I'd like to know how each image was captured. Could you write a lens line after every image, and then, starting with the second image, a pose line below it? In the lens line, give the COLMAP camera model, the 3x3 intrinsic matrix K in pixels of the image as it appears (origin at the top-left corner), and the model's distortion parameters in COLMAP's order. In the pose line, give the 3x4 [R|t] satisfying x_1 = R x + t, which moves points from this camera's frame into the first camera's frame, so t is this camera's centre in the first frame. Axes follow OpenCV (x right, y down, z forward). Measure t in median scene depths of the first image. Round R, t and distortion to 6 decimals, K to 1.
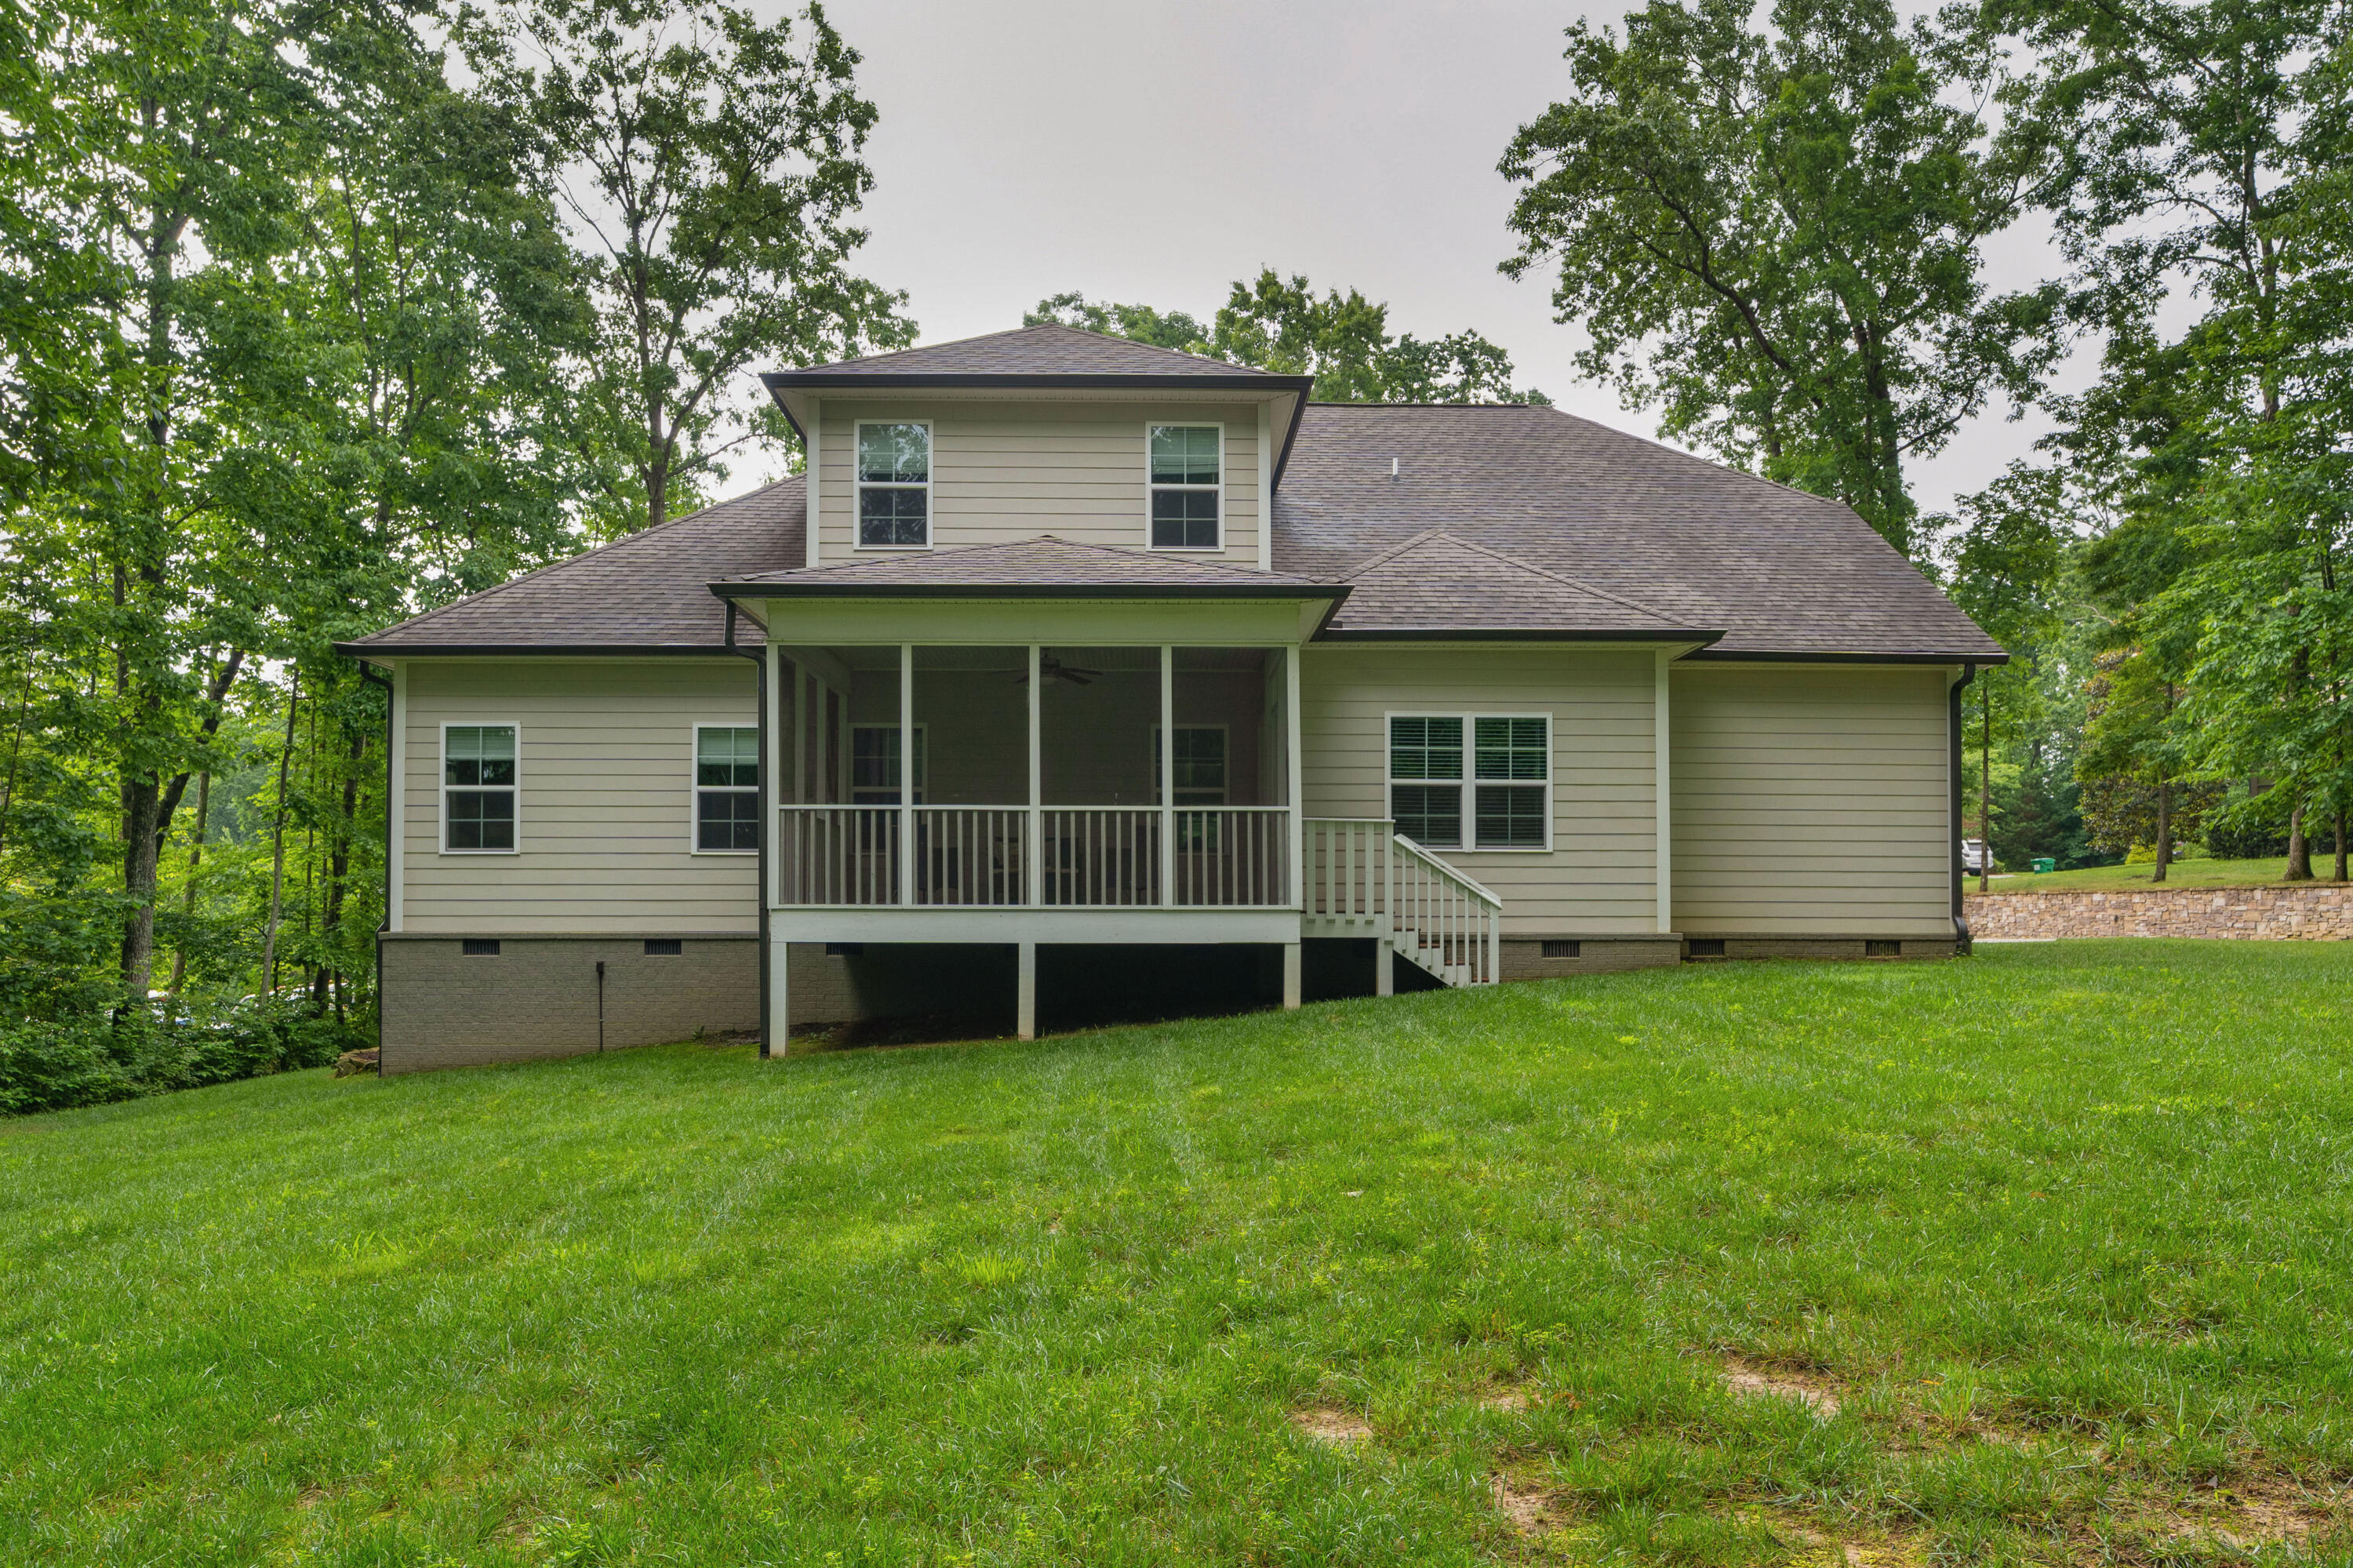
lens RADIAL K [[1571.8, 0, 1179.7], [0, 1571.8, 915.1], [0, 0, 1]] dist [0.000119, 0.000915]
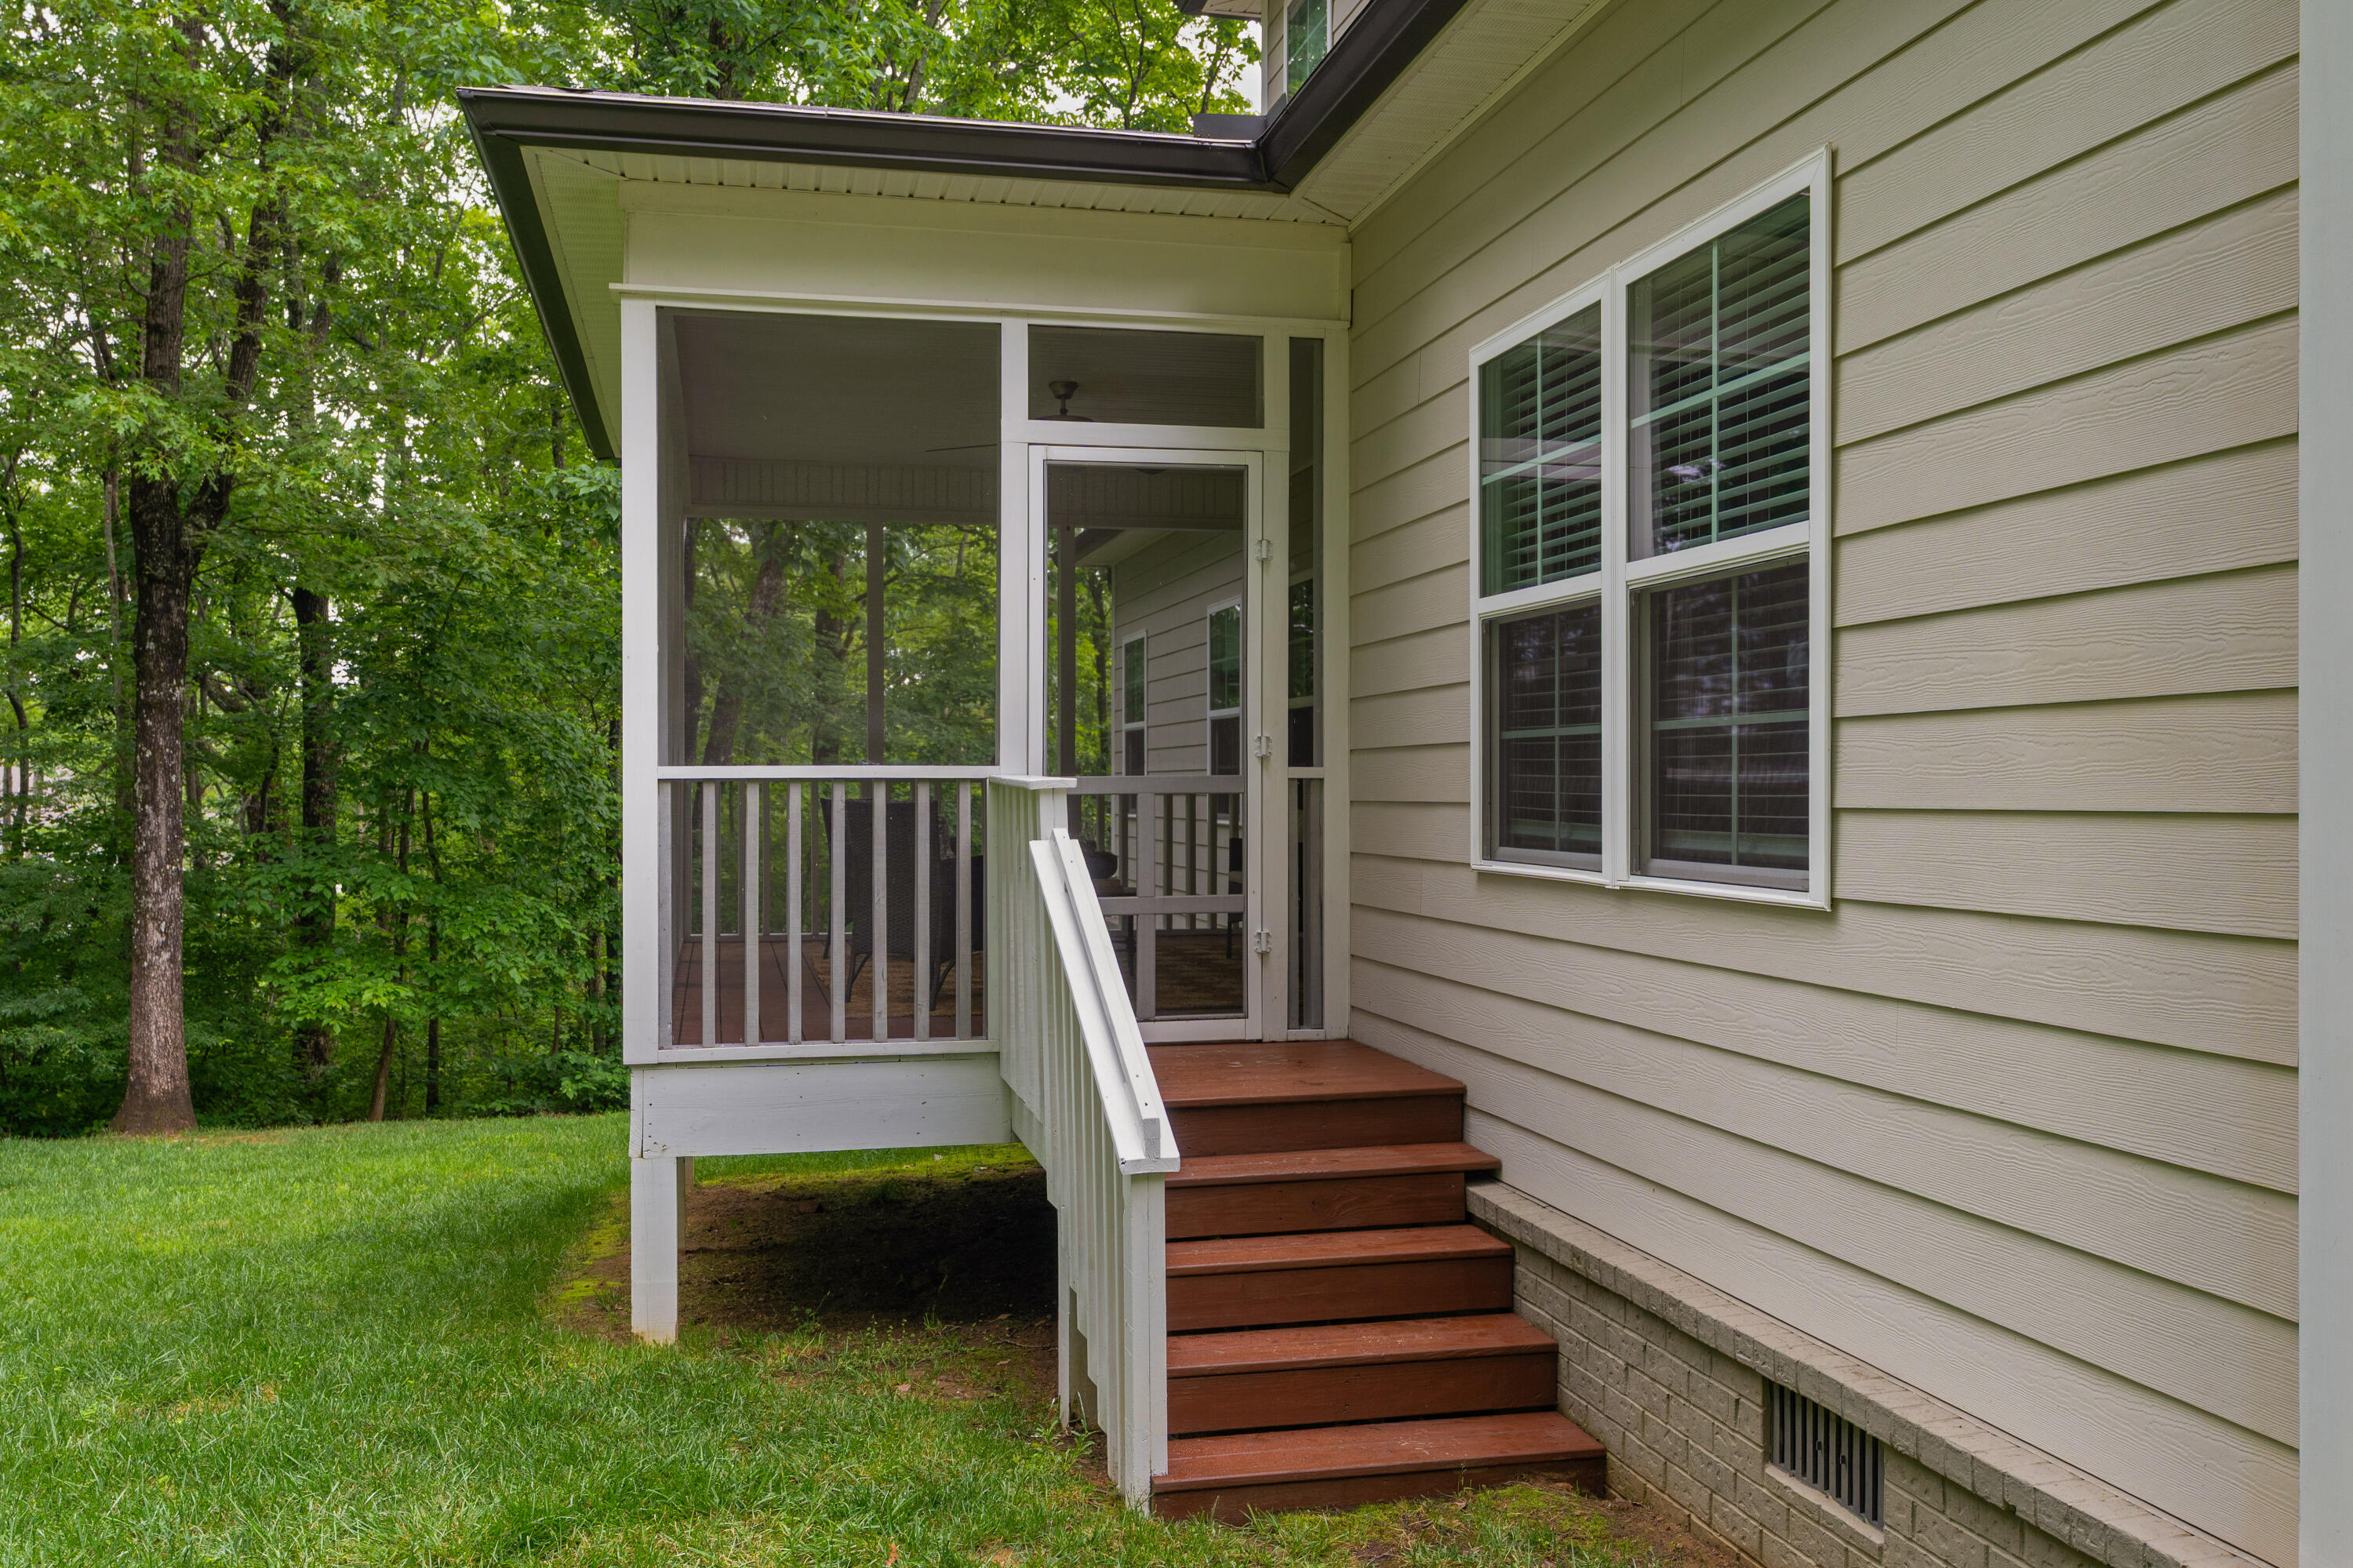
lens RADIAL K [[1931.1, 0, 1176.5], [0, 1931.1, 784.0], [0, 0, 1]] dist [-0.008024, -0.003897]
pose [[0.195839, -0.002313, -0.980633, 0.423345], [0.000598, 0.999997, -0.002239, -0.051844], [0.980636, -0.000148, 0.195840, 0.841431]]
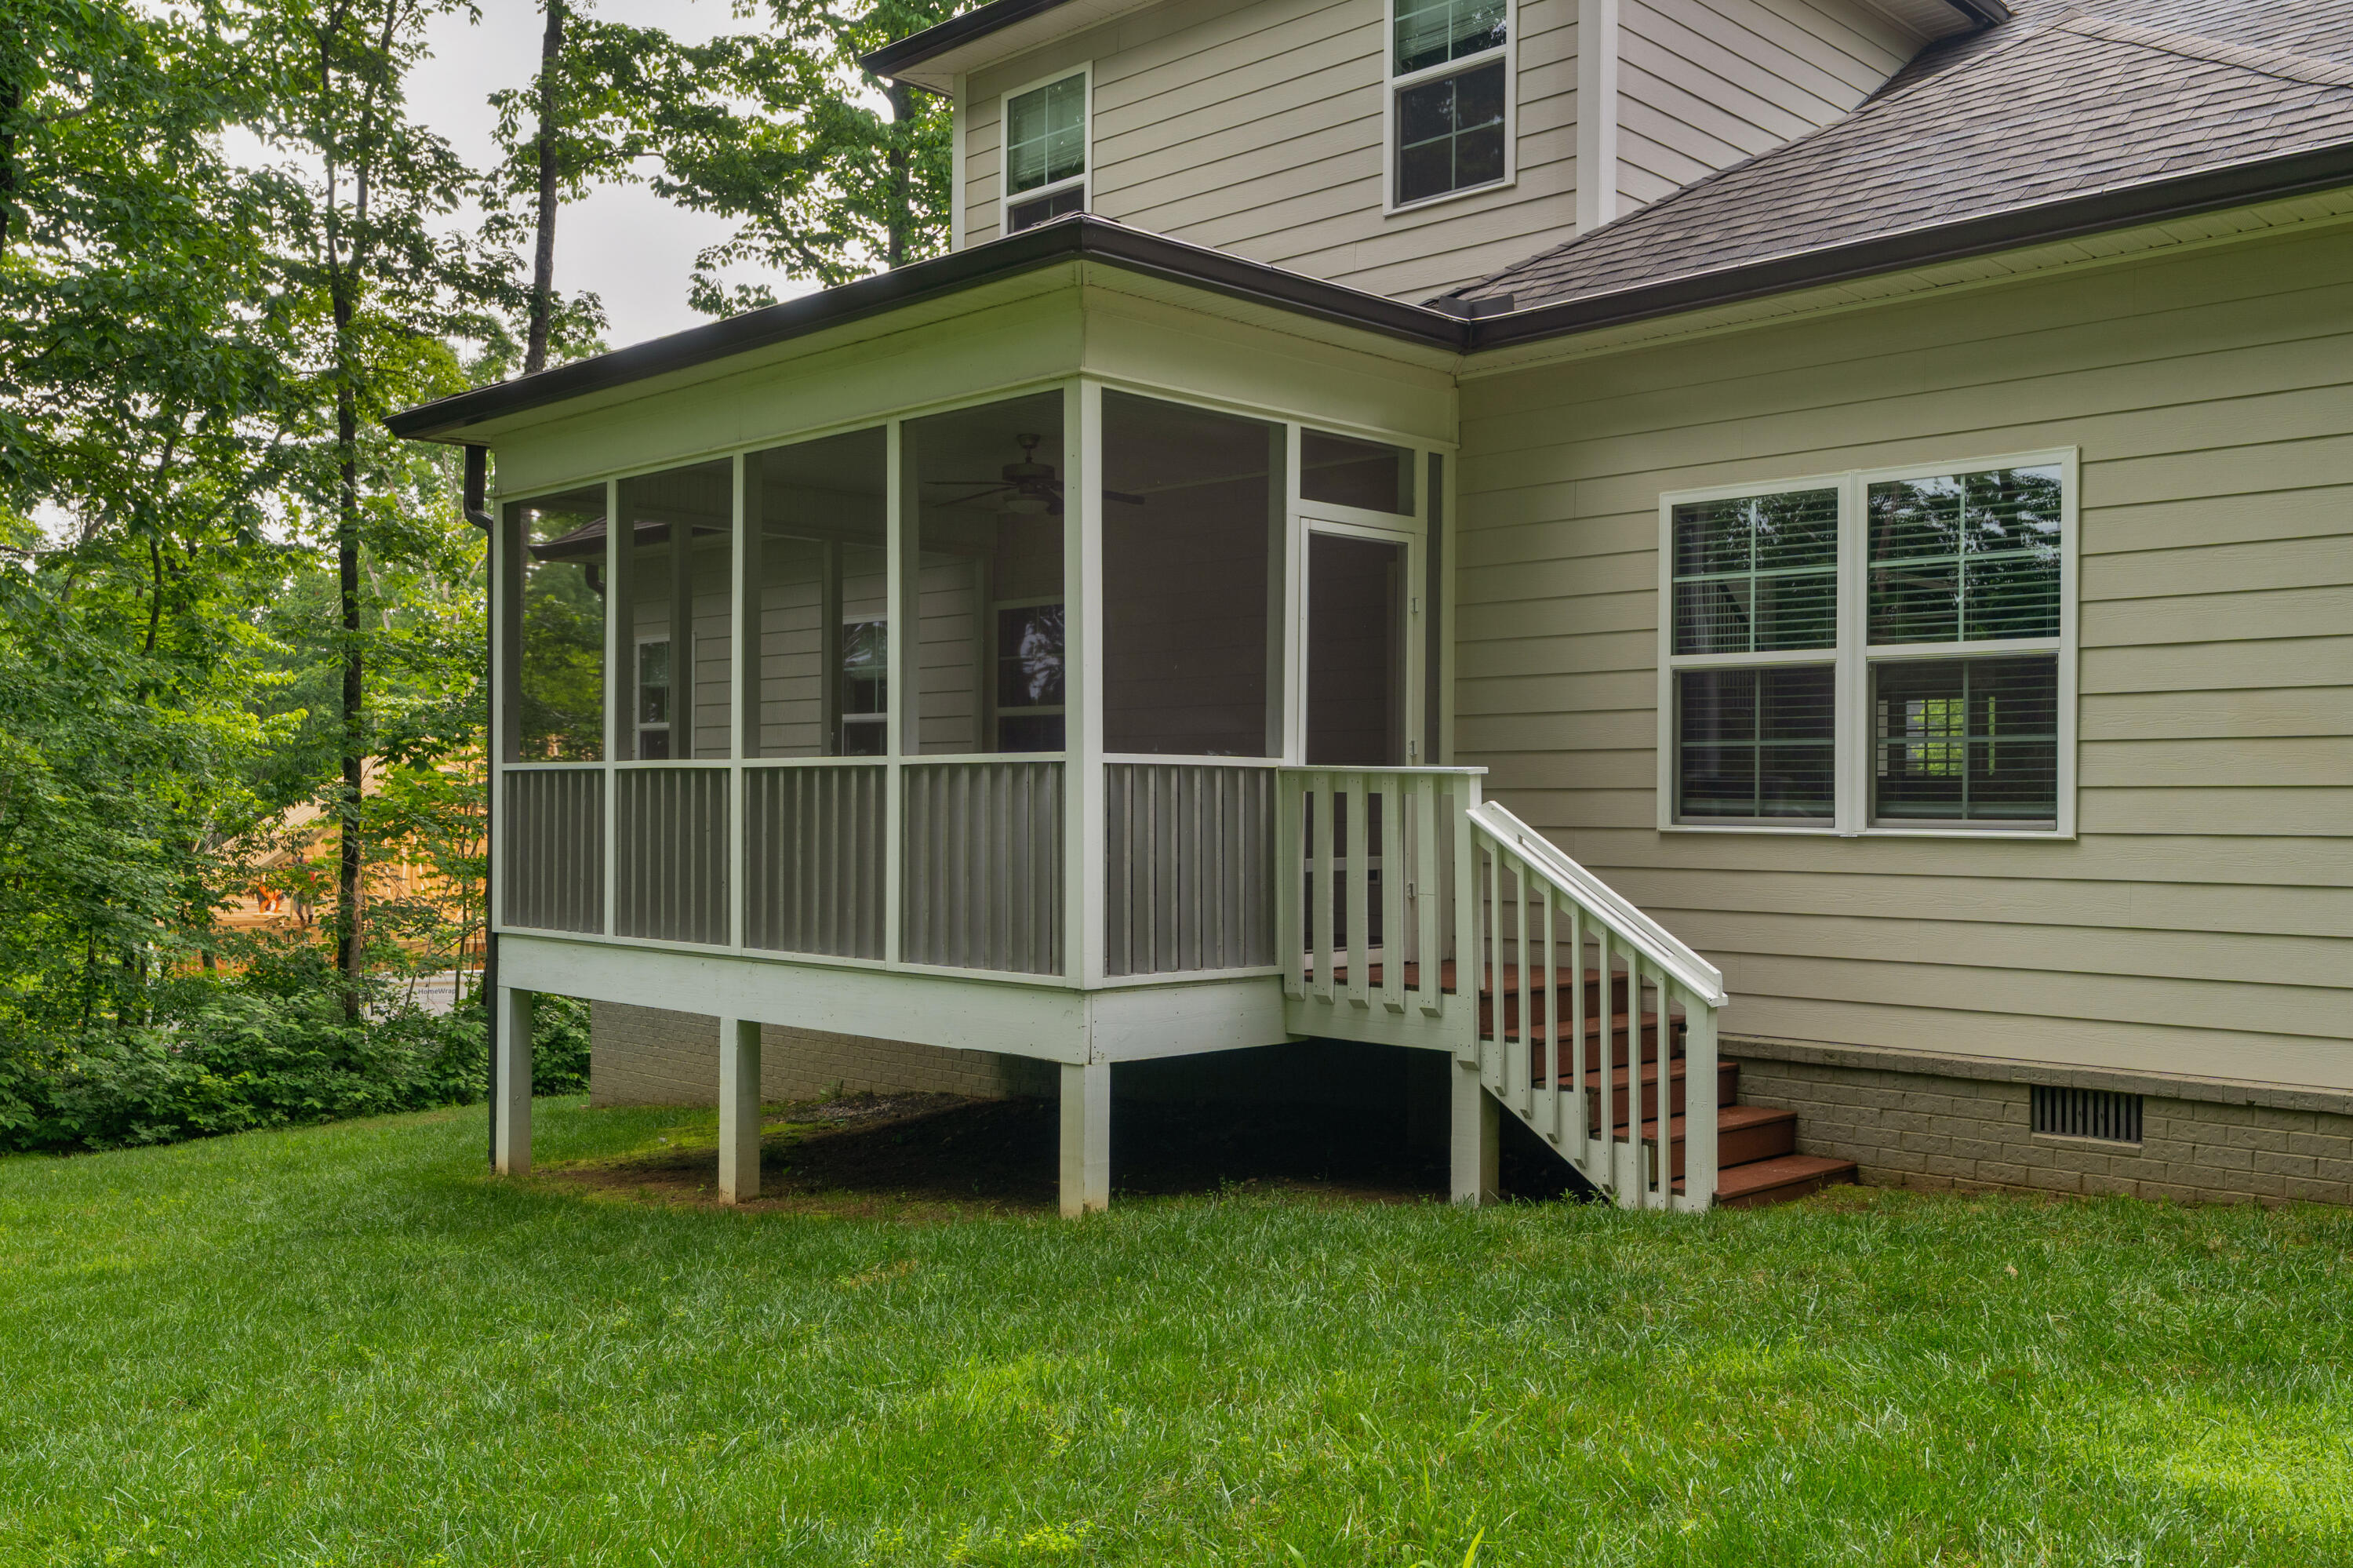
lens RADIAL K [[2083.2, 0, 1183.3], [0, 2083.2, 806.6], [0, 0, 1]] dist [-0.004684, 0.002934]
pose [[0.693426, 0.004089, -0.720516, 0.417460], [-0.007832, 0.999968, -0.001863, -0.042903], [0.720485, 0.006935, 0.693436, 0.503028]]
